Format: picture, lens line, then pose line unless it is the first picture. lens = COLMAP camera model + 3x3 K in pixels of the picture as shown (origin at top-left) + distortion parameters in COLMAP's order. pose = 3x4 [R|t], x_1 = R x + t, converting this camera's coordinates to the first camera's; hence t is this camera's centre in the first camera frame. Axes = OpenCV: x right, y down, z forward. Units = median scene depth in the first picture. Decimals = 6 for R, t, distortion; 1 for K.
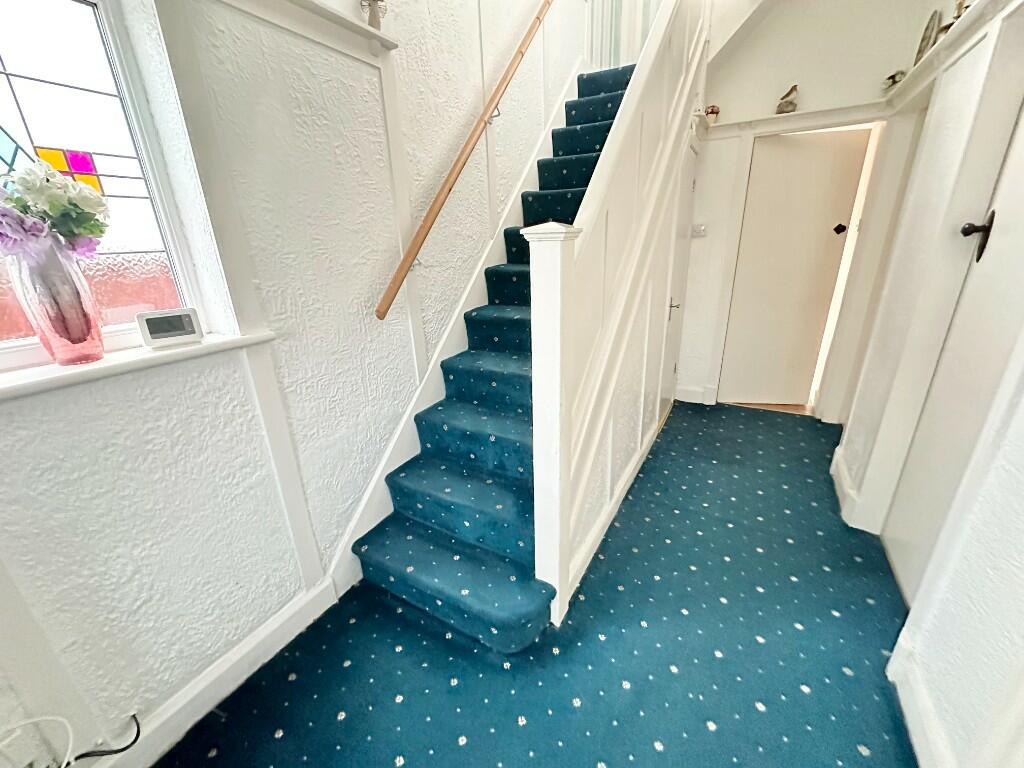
lens RADIAL K [[407.5, 0, 514.3], [0, 407.5, 382.9], [0, 0, 1]] dist [-0.001810, -0.000041]
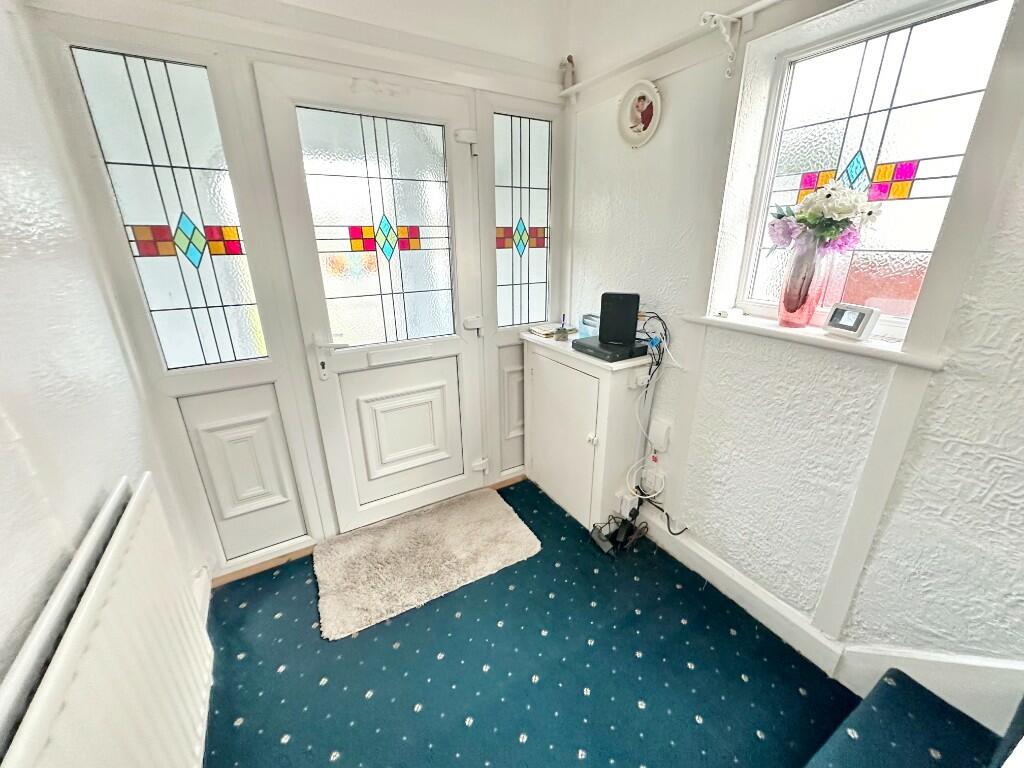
lens RADIAL K [[407.5, 0, 514.3], [0, 407.5, 382.9], [0, 0, 1]] dist [-0.001810, -0.000041]
pose [[-0.498812, 0.330141, -0.801370, 0.469707], [-0.268249, 0.820405, 0.504954, -0.269109], [0.824154, 0.466844, -0.320668, 0.591770]]
